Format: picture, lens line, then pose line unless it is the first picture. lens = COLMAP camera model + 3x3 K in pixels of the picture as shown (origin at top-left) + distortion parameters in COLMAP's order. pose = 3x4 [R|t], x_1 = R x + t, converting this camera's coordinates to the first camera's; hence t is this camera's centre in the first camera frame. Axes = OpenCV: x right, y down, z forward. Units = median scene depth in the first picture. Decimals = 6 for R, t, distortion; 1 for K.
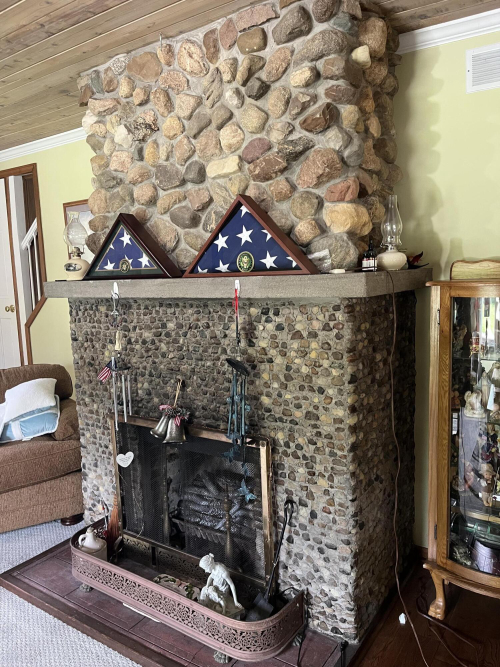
lens RADIAL K [[508.2, 0, 249.6], [0, 508.2, 329.9], [0, 0, 1]] dist [0.065555, -0.079559]
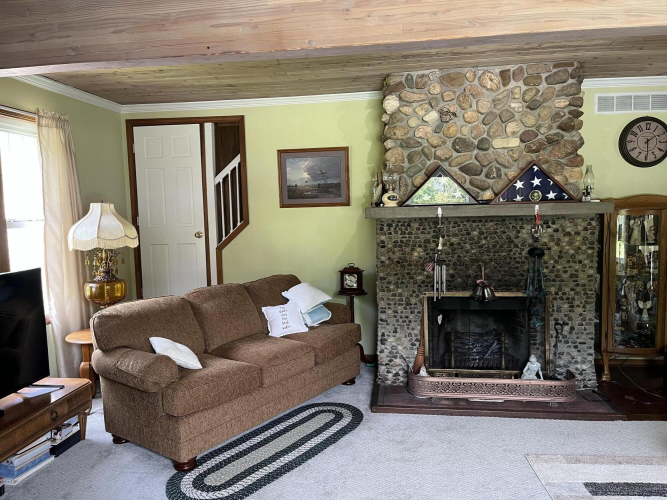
lens RADIAL K [[508.2, 0, 332.9], [0, 508.2, 250.7], [0, 0, 1]] dist [0.065555, -0.079559]
pose [[0.901195, -0.018329, 0.433026, -1.484781], [0.039565, 0.998413, -0.040079, 0.111333], [-0.431604, 0.053252, 0.900490, -0.351174]]
